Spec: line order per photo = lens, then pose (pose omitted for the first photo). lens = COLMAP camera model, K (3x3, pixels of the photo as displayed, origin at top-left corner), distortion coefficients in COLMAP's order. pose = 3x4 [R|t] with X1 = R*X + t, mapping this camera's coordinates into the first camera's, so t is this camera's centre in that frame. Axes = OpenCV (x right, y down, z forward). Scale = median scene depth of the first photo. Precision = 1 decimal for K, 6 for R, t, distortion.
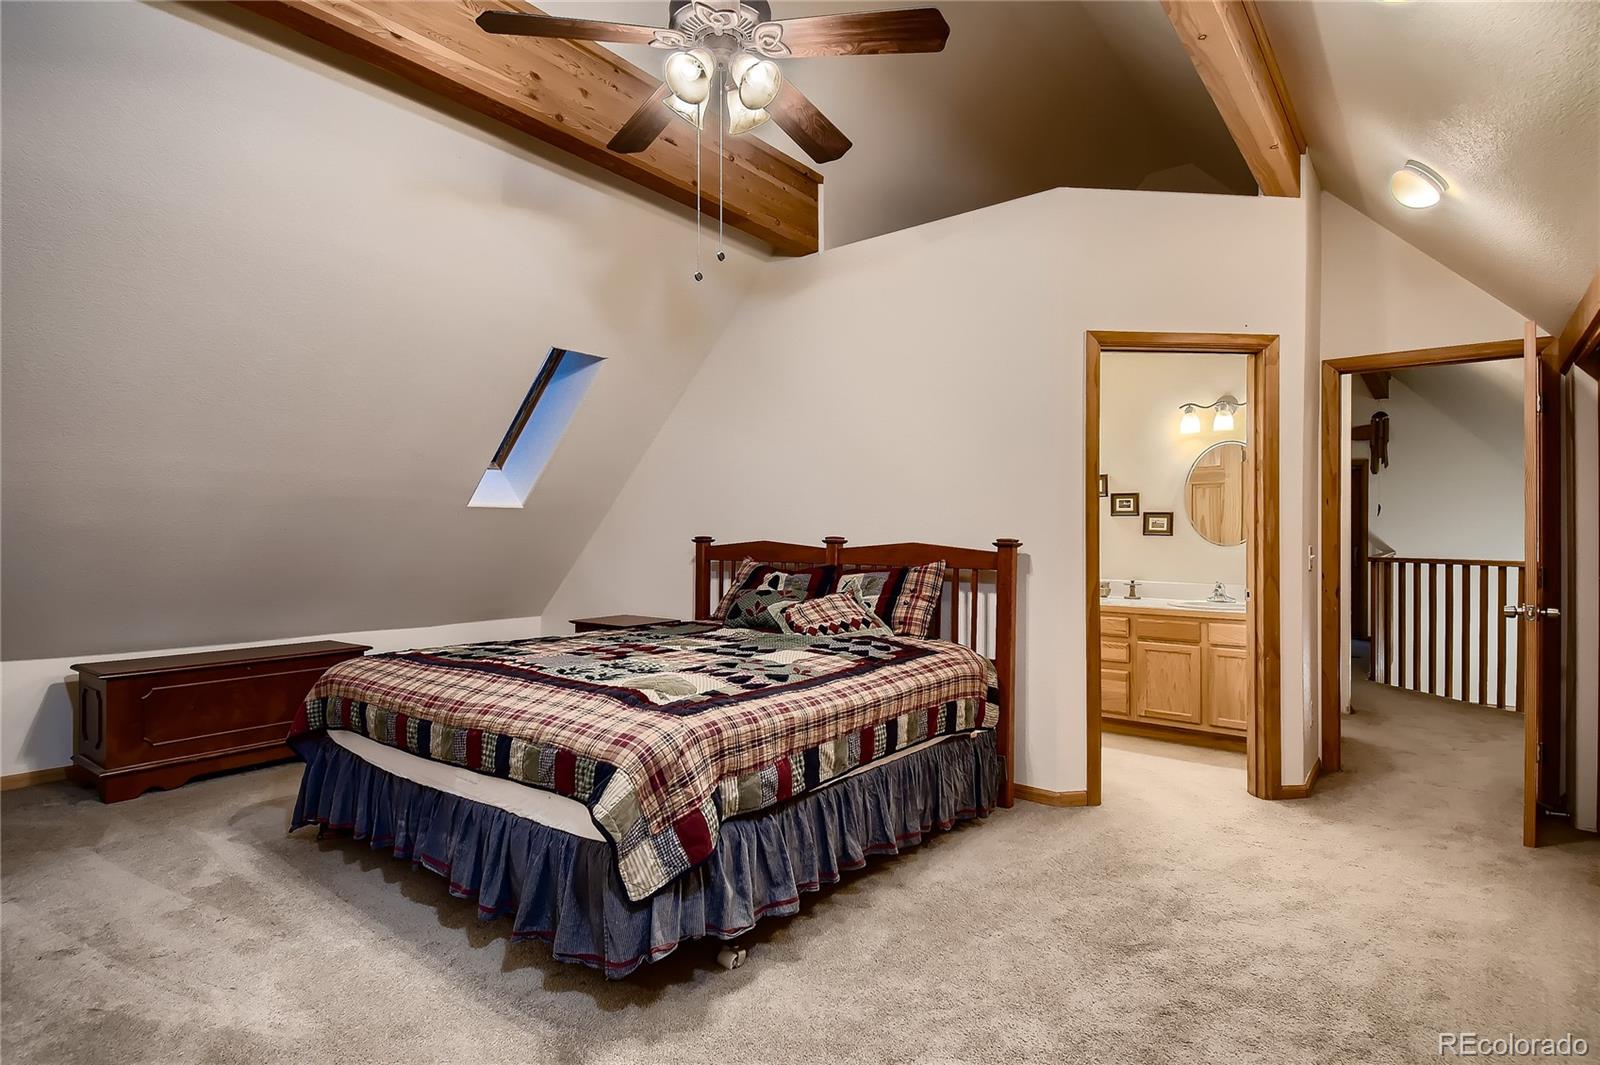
lens RADIAL K [[806.6, 0, 799.6], [0, 806.6, 538.1], [0, 0, 1]] dist [-0.000972, -0.009686]
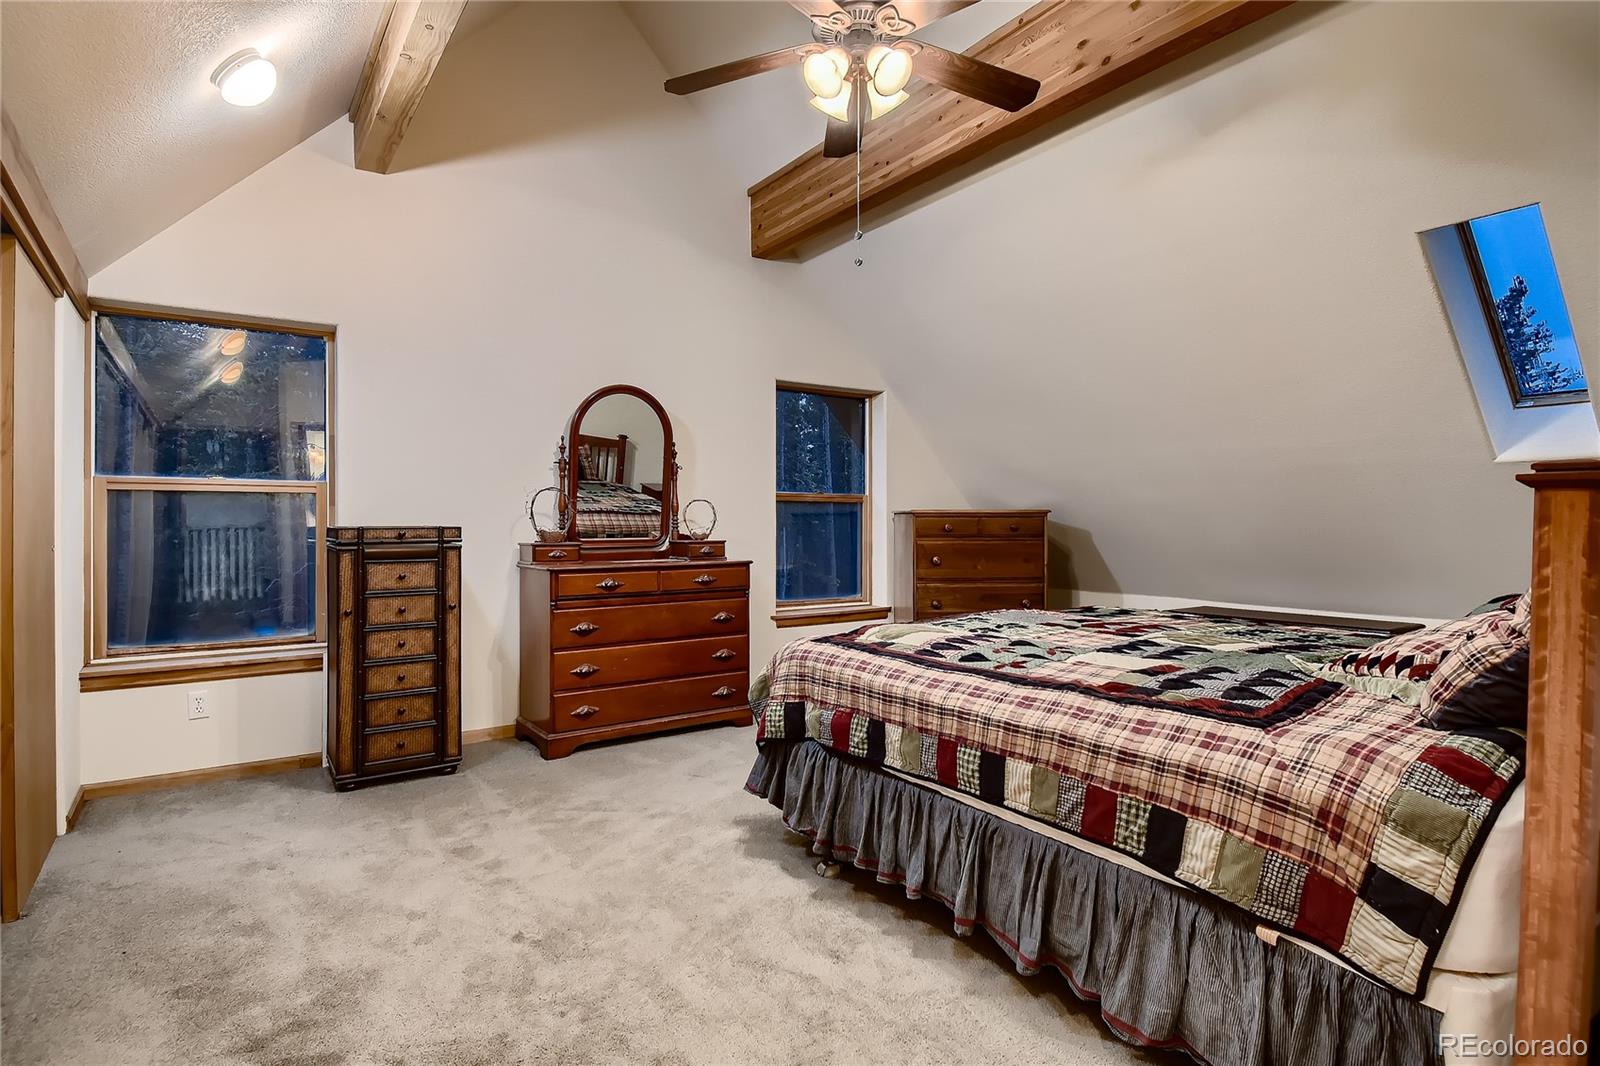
lens RADIAL K [[806.6, 0, 798.6], [0, 806.6, 530.3], [0, 0, 1]] dist [-0.000972, -0.009686]
pose [[-0.279237, 0.009029, -0.960180, 0.813366], [-0.003097, 0.999942, 0.010304, 0.029578], [0.960217, 0.005851, -0.279192, 1.030069]]
